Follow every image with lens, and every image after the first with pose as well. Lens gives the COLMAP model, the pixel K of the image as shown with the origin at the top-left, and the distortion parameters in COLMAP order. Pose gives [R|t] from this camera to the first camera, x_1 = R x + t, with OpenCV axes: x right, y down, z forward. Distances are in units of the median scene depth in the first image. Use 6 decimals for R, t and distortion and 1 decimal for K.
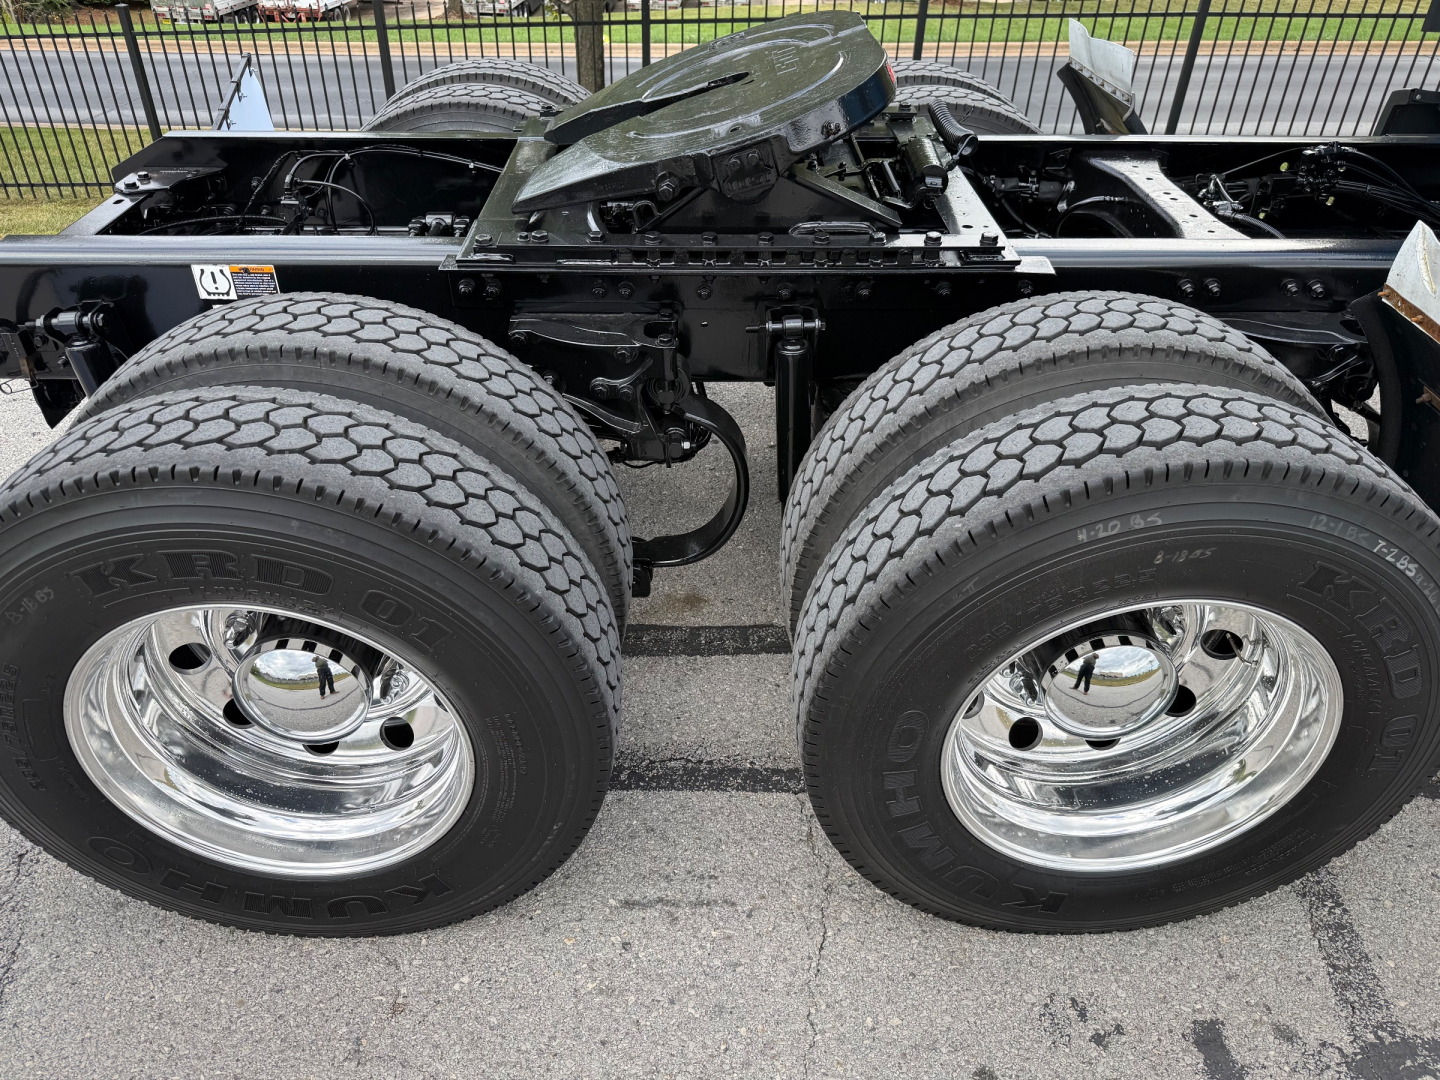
lens RADIAL K [[1000.9, 0, 718.8], [0, 1000.9, 552.1], [0, 0, 1]] dist [0.049158, -0.054641]
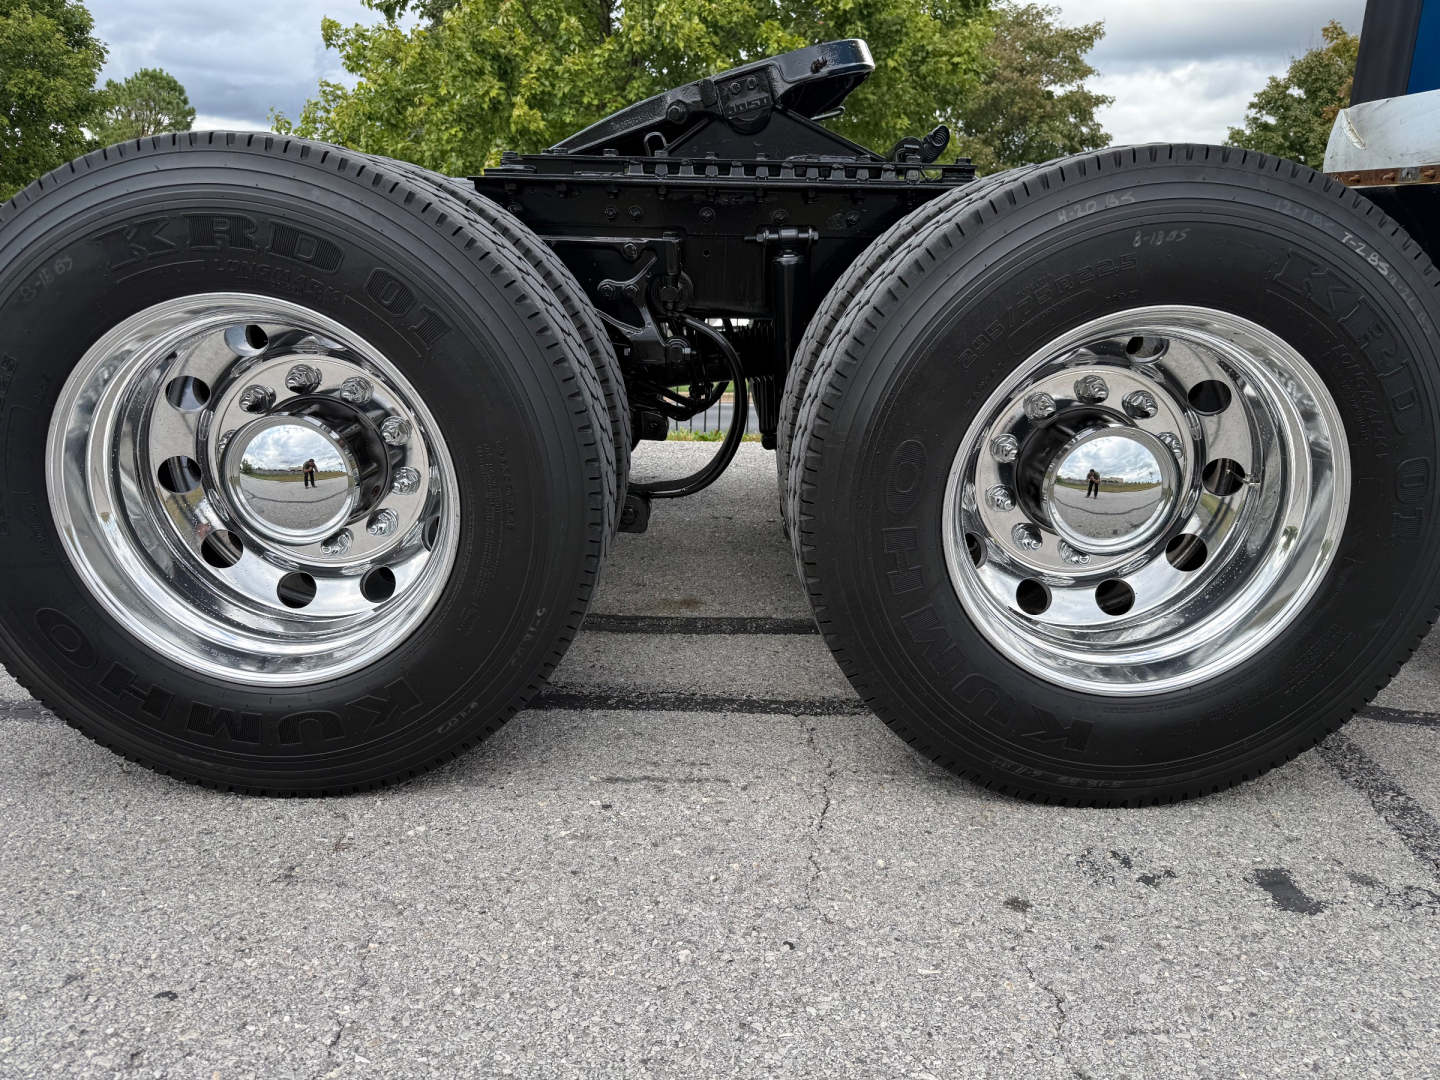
lens RADIAL K [[1000.9, 0, 720.7], [0, 1000.9, 537.9], [0, 0, 1]] dist [0.049158, -0.054641]
pose [[0.999898, 0.013951, -0.003064, 0.009566], [-0.014181, 0.943944, -0.329801, 0.484992], [-0.001709, 0.329811, 0.944045, 0.087148]]
